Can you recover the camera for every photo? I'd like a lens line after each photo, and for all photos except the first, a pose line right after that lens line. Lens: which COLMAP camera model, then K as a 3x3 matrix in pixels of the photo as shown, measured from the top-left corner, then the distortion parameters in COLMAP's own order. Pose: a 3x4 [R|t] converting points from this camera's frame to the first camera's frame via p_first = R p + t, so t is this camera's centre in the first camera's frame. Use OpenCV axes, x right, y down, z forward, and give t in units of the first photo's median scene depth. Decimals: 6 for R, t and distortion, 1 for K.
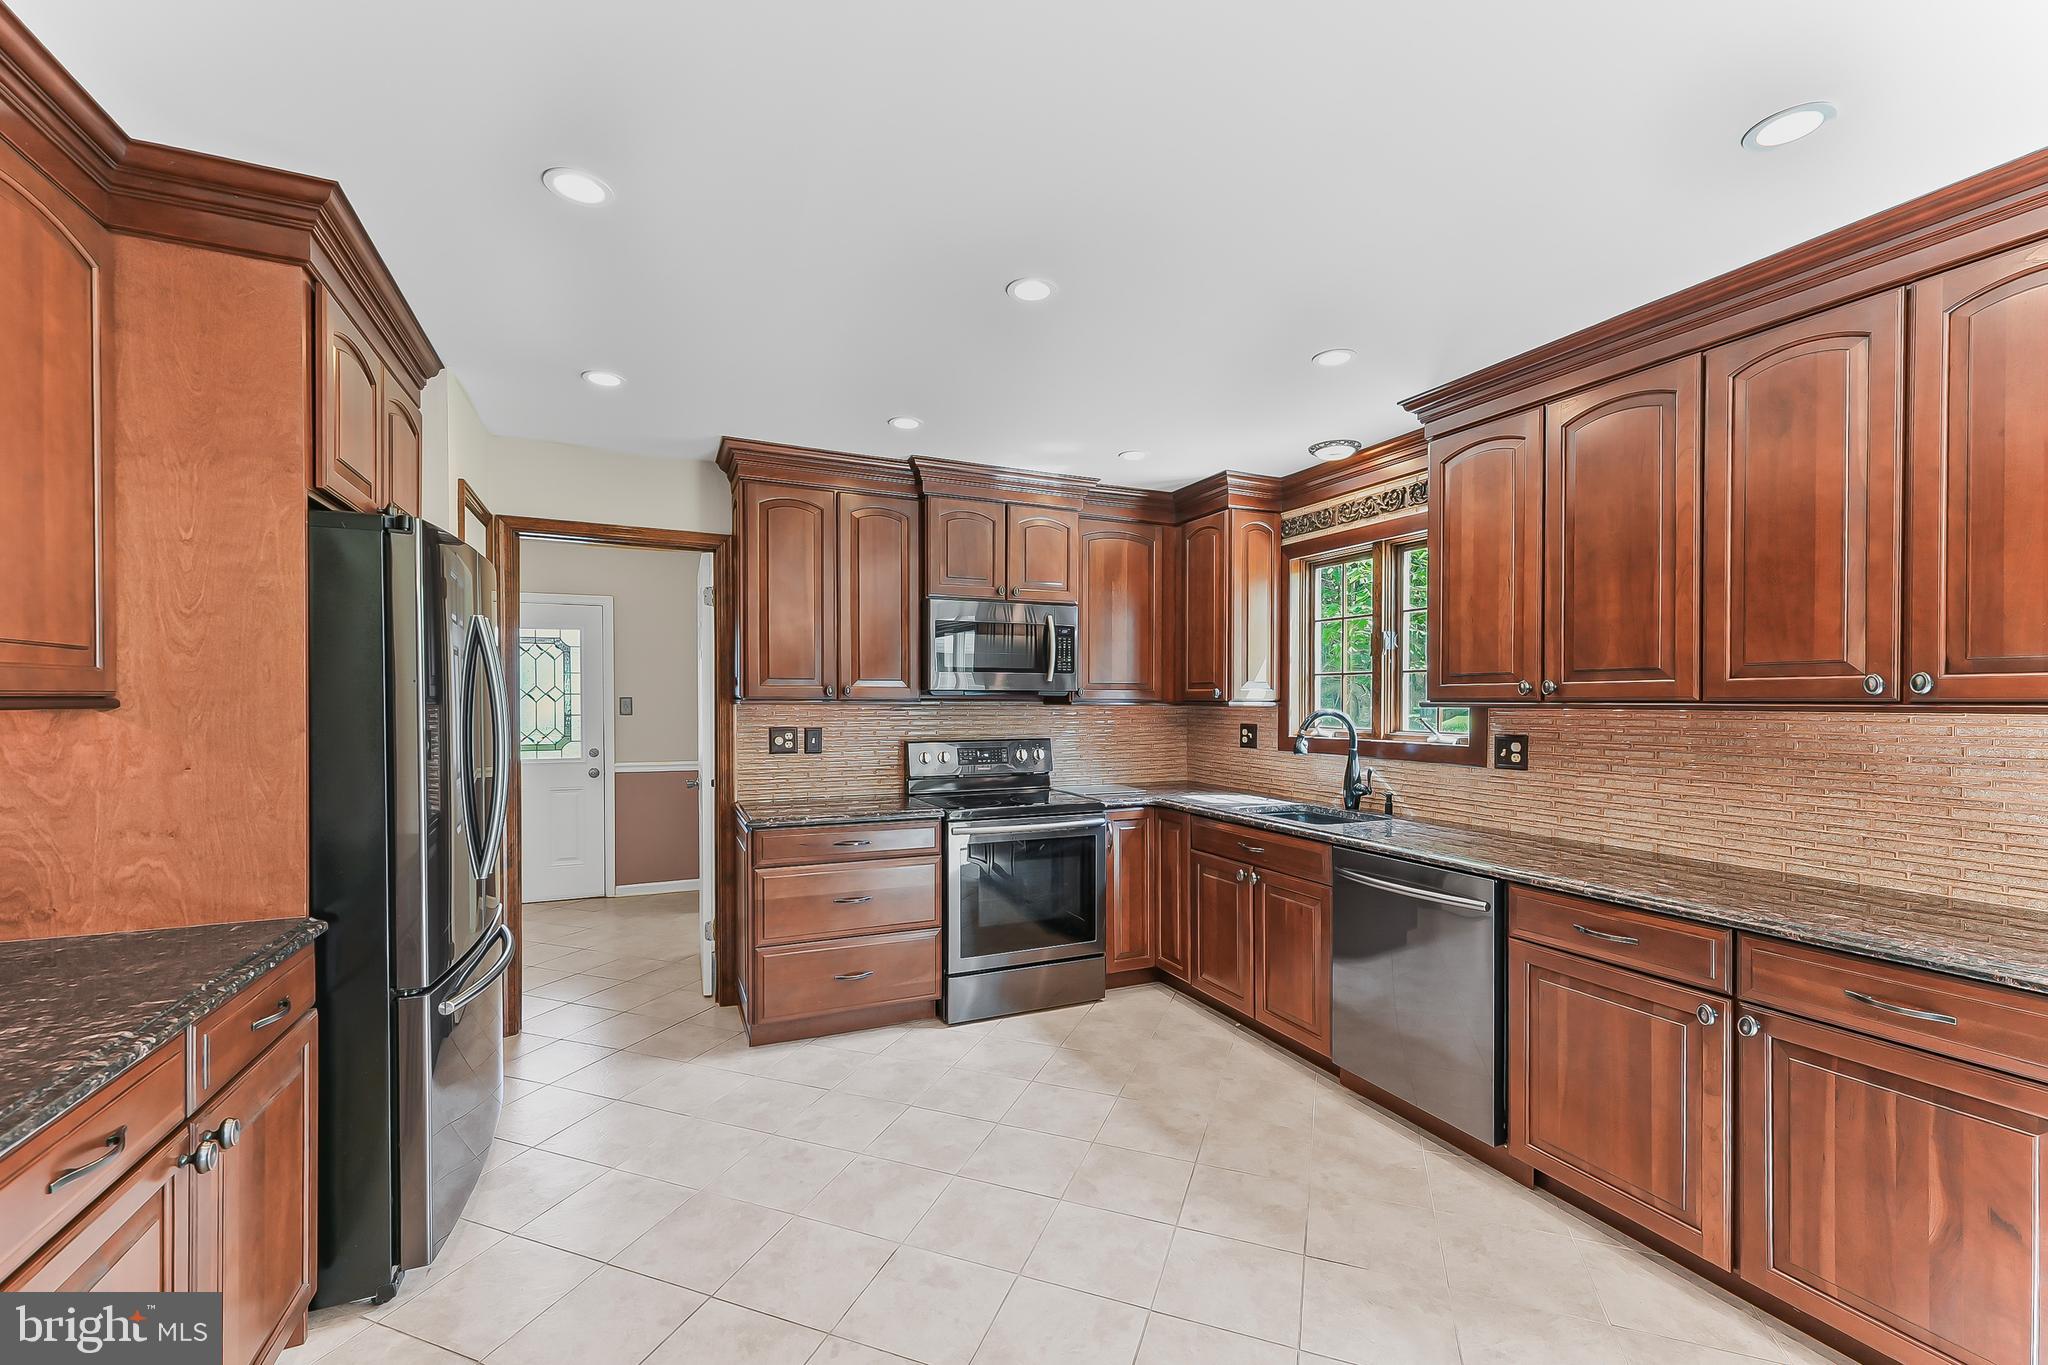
lens RADIAL K [[828.2, 0, 1022.0], [0, 828.2, 709.9], [0, 0, 1]] dist [0.004085, 0.000105]
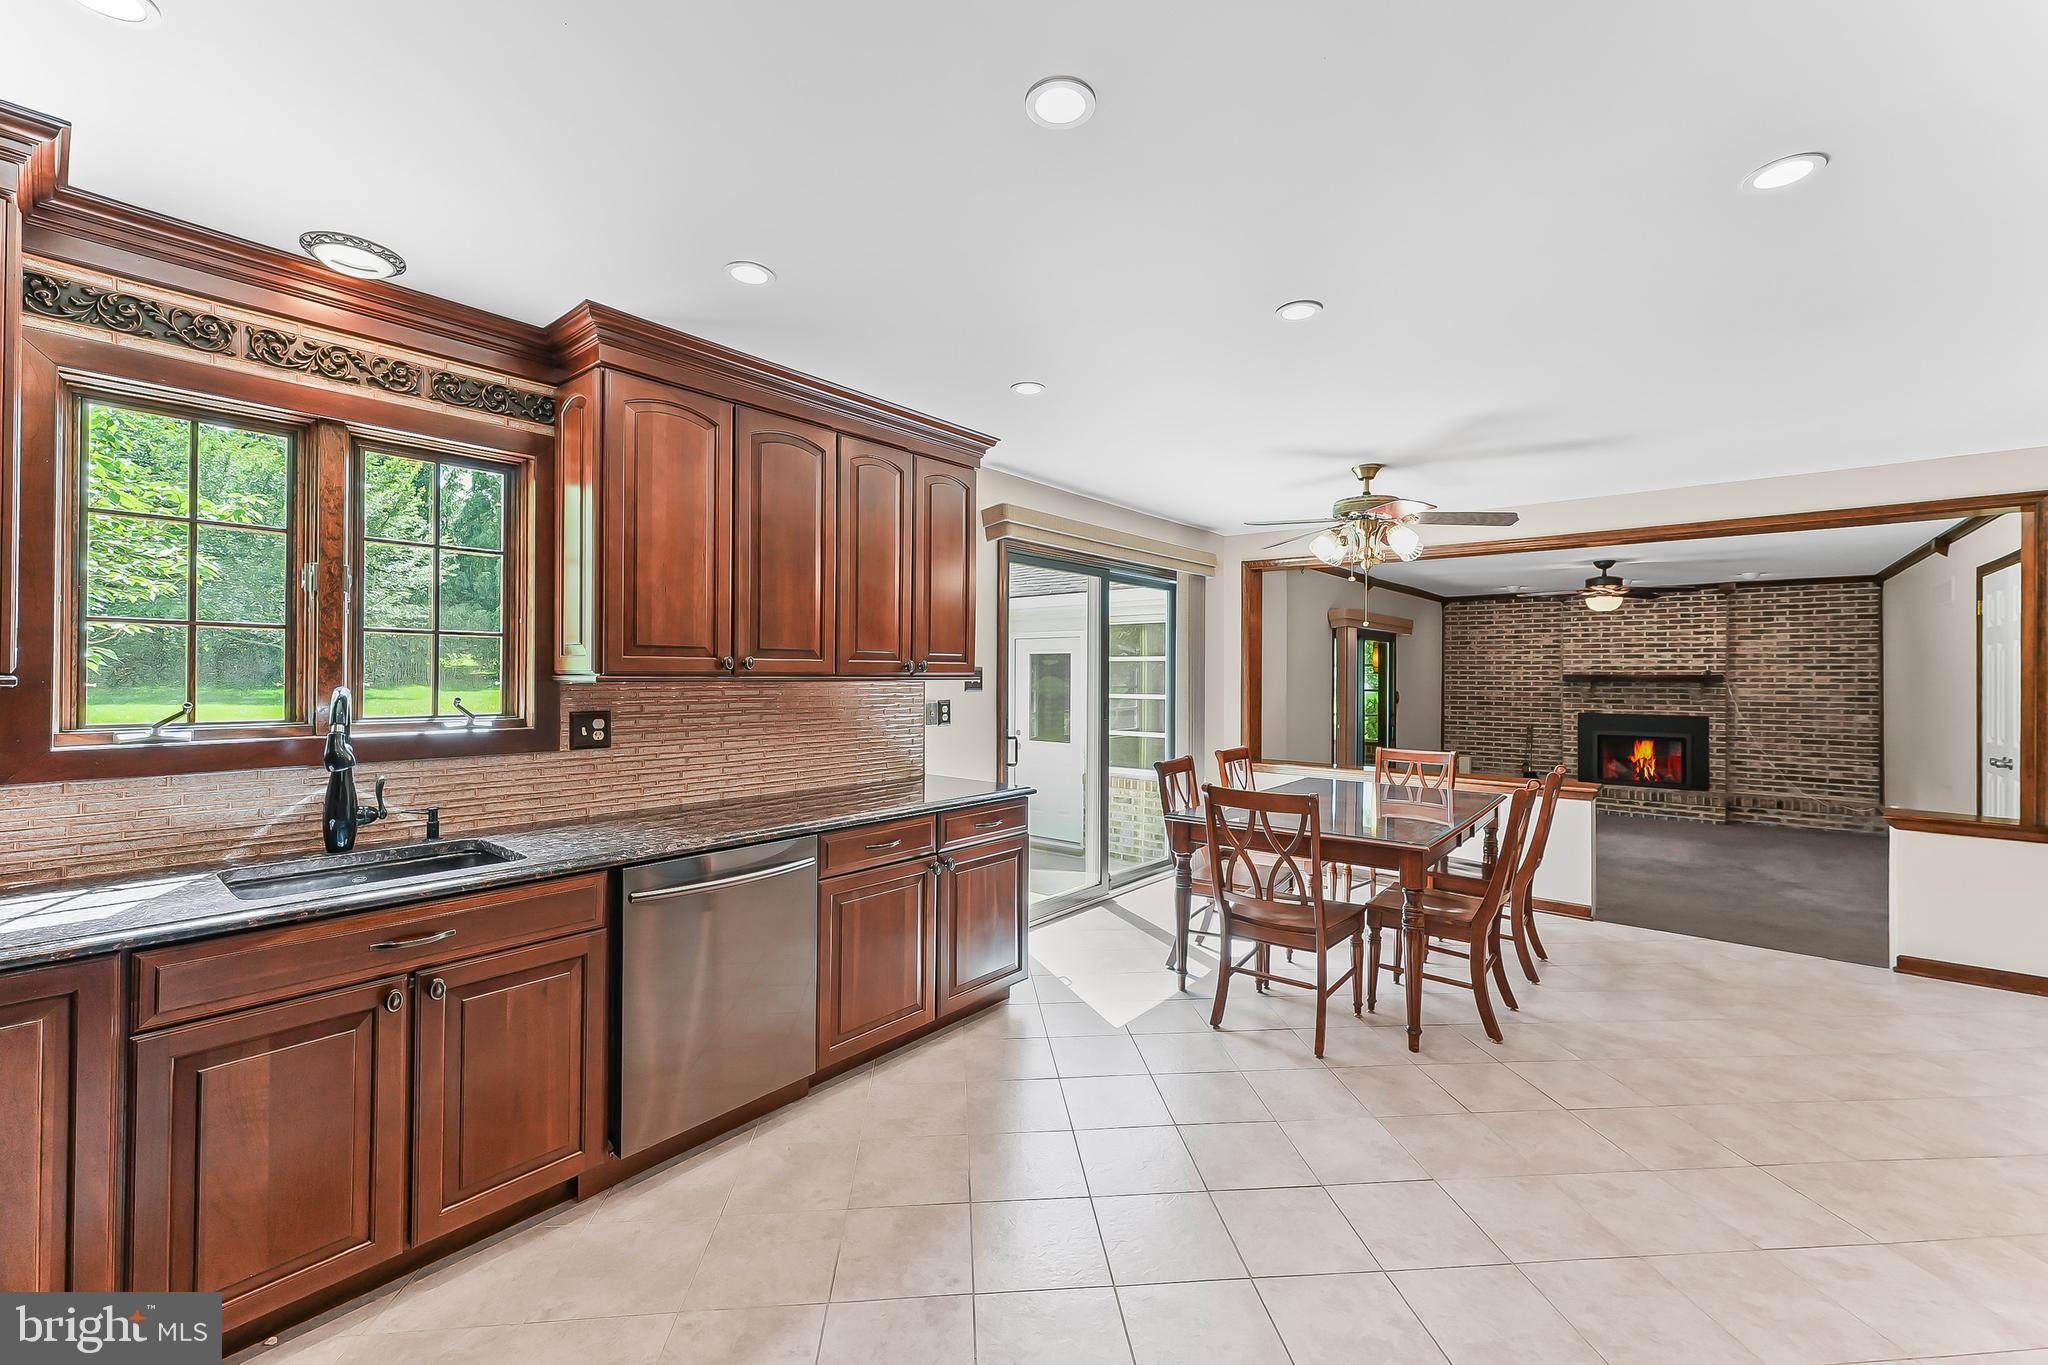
lens RADIAL K [[828.2, 0, 1020.5], [0, 828.2, 668.3], [0, 0, 1]] dist [0.004085, 0.000105]
pose [[-0.437513, 0.000707, 0.899212, -0.381129], [0.003543, 0.999993, 0.000937, -0.014212], [-0.899205, 0.003596, -0.437513, 0.837583]]
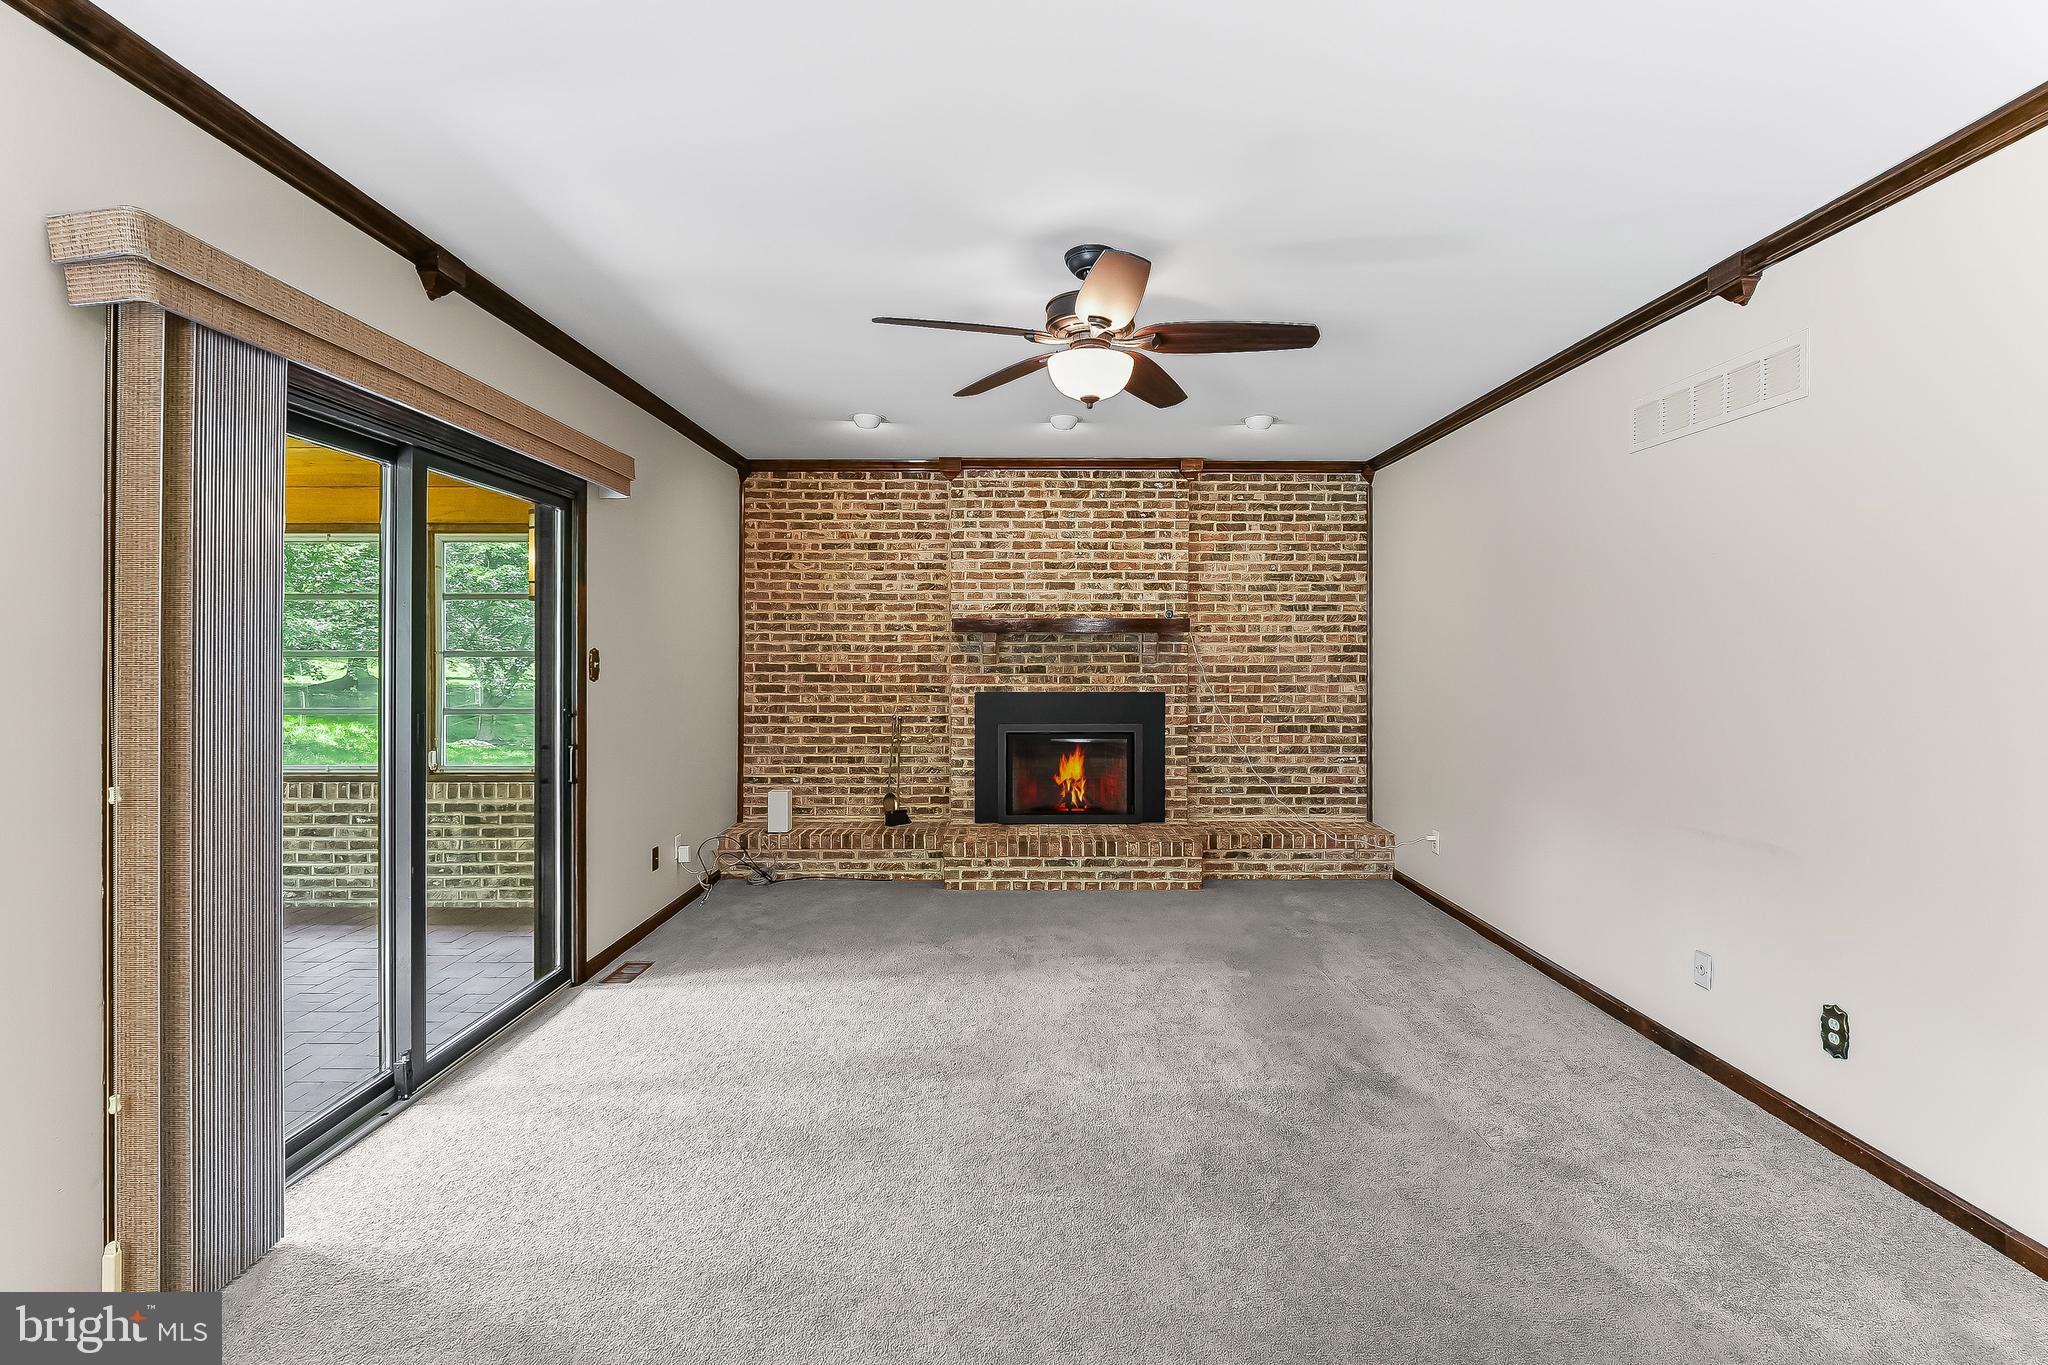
lens RADIAL K [[924.0, 0, 1027.7], [0, 924.0, 653.8], [0, 0, 1]] dist [-0.003418, -0.001194]
pose [[-0.915332, -0.003215, 0.402687, 0.614041], [-0.000133, 0.999970, 0.007682, 0.068595], [-0.402699, 0.006978, -0.915306, -0.686420]]
